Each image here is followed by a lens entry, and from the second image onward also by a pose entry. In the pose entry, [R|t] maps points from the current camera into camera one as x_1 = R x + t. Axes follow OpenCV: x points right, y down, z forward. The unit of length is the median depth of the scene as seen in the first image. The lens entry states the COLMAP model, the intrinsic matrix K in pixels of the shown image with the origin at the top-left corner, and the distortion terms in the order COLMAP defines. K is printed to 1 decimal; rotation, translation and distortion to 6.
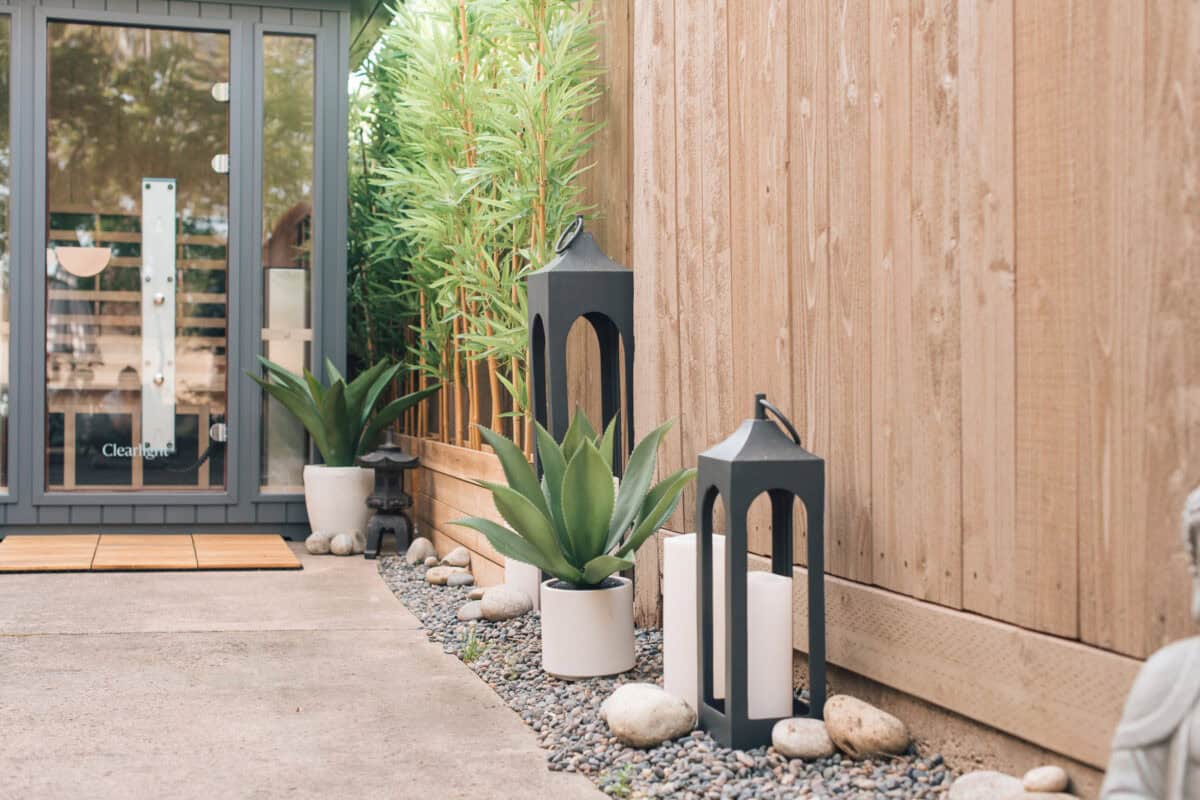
lens RADIAL K [[1756.5, 0, 596.0], [0, 1756.5, 407.7], [0, 0, 1]] dist [0.020819, 0.075744]
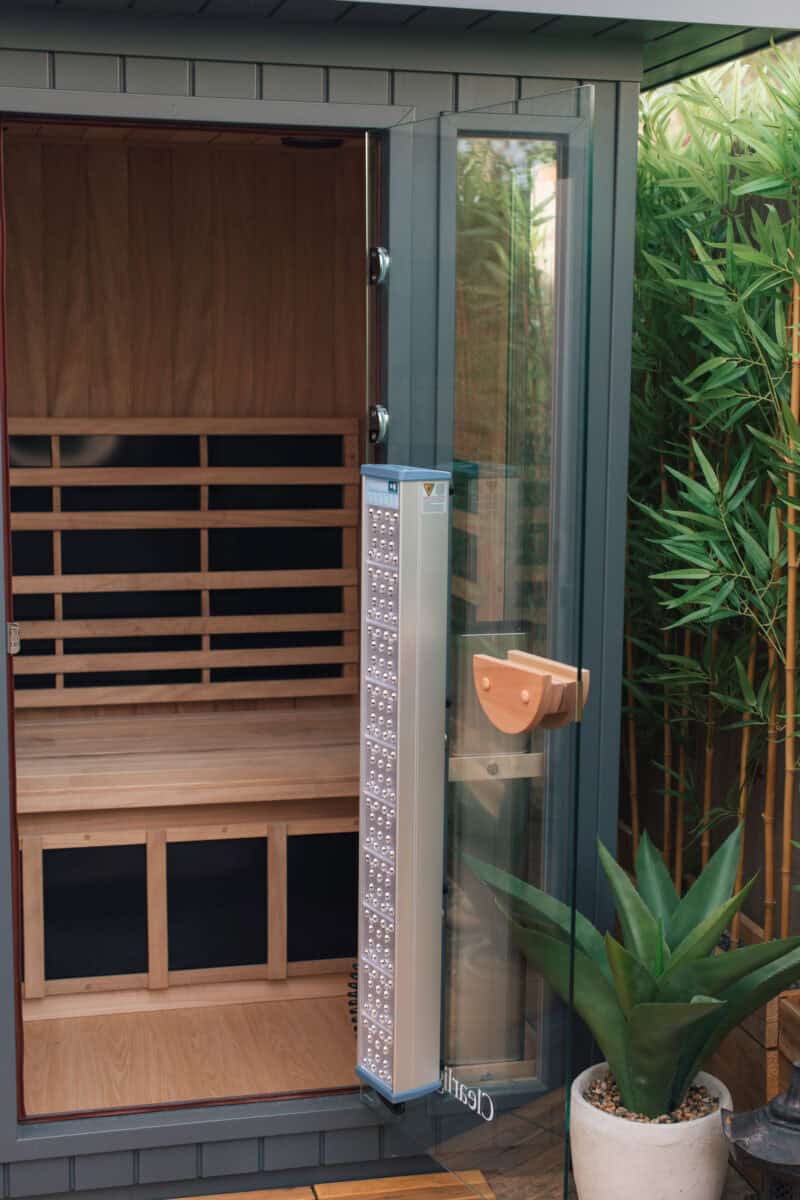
lens RADIAL K [[1778.6, 0, 400.0], [0, 1778.6, 600.0], [0, 0, 1]] dist [0.007163, 0.086220]
pose [[0.999938, 0.002615, -0.010860, -0.200686], [-0.001097, 0.990512, 0.137422, -0.157636], [0.011117, -0.137401, 0.990453, 0.531373]]
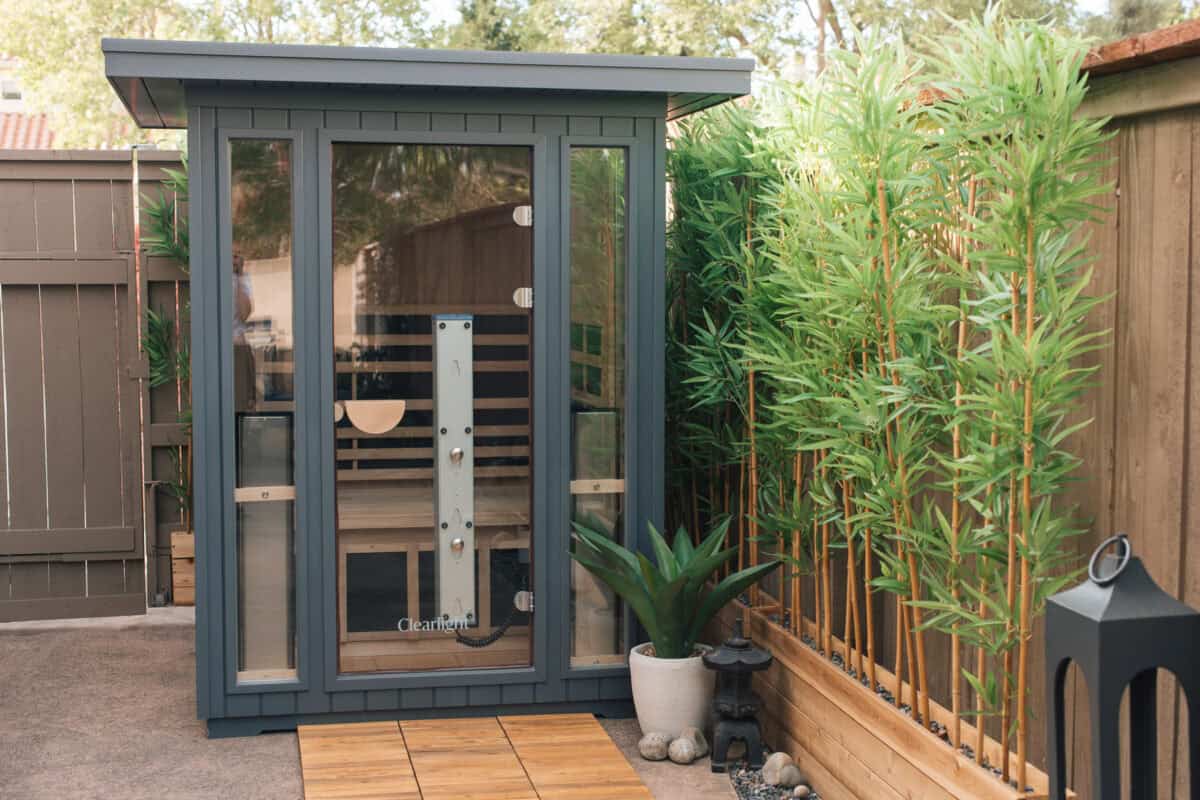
lens RADIAL K [[1756.5, 0, 596.0], [0, 1756.5, 407.7], [0, 0, 1]] dist [0.020819, 0.075744]
pose [[0.998699, -0.005191, -0.050719, -0.133766], [0.008661, 0.997618, 0.068436, -0.144263], [0.050243, -0.068787, 0.996365, 0.127442]]
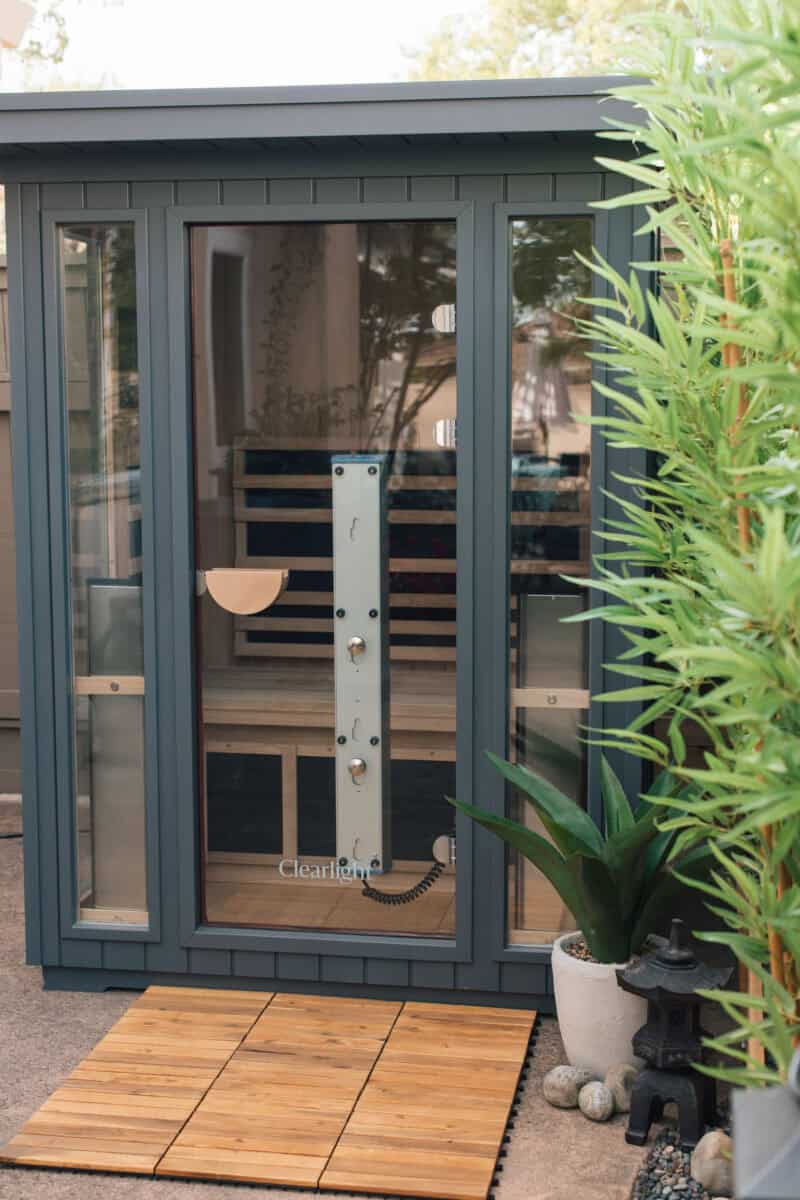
lens RADIAL K [[1756.5, 0, 400.0], [0, 1756.5, 600.0], [0, 0, 1]] dist [0.020819, 0.075744]
pose [[0.911681, 0.036211, -0.409299, 0.031945], [0.008300, 0.994283, 0.106452, -0.147111], [0.410814, -0.100447, 0.906169, 0.418806]]
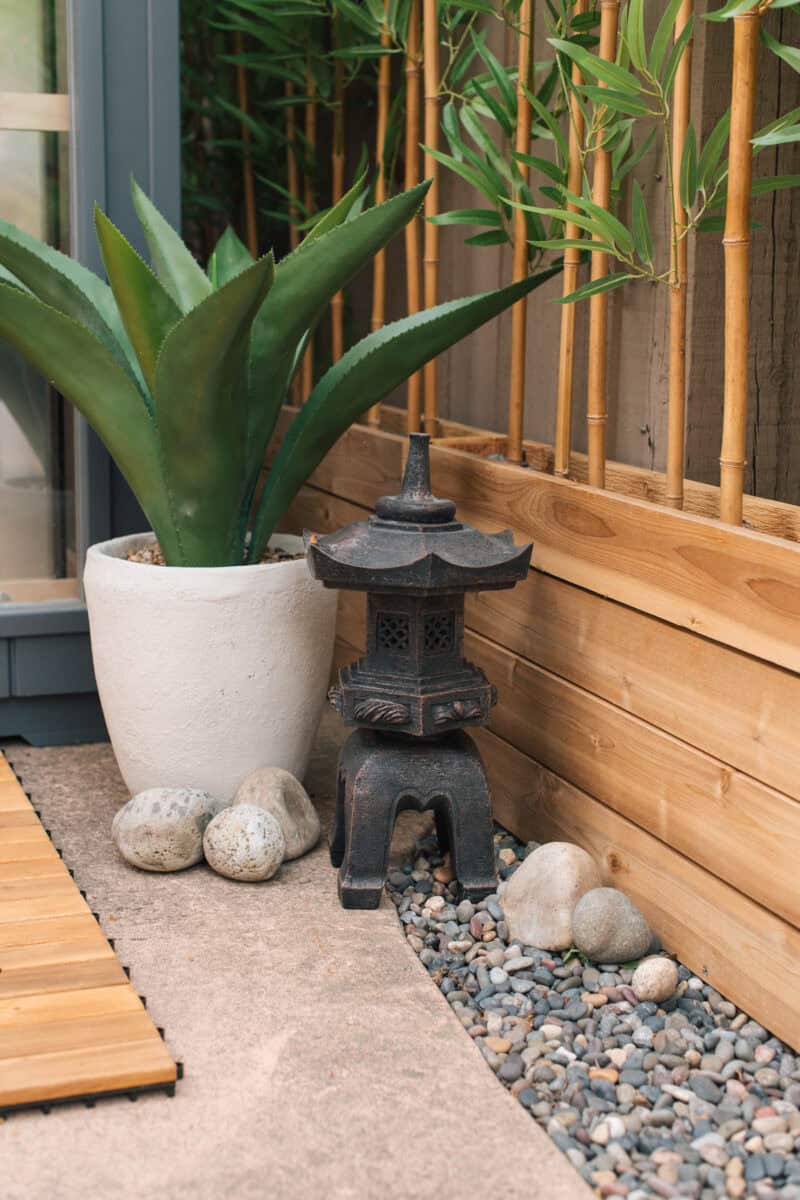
lens RADIAL K [[1778.6, 0, 400.0], [0, 1778.6, 600.0], [0, 0, 1]] dist [0.007163, 0.086220]
pose [[0.993732, -0.016701, 0.110532, -0.142124], [-0.002943, 0.984526, 0.175216, -0.011333], [-0.111748, -0.174443, 0.978306, 0.677130]]
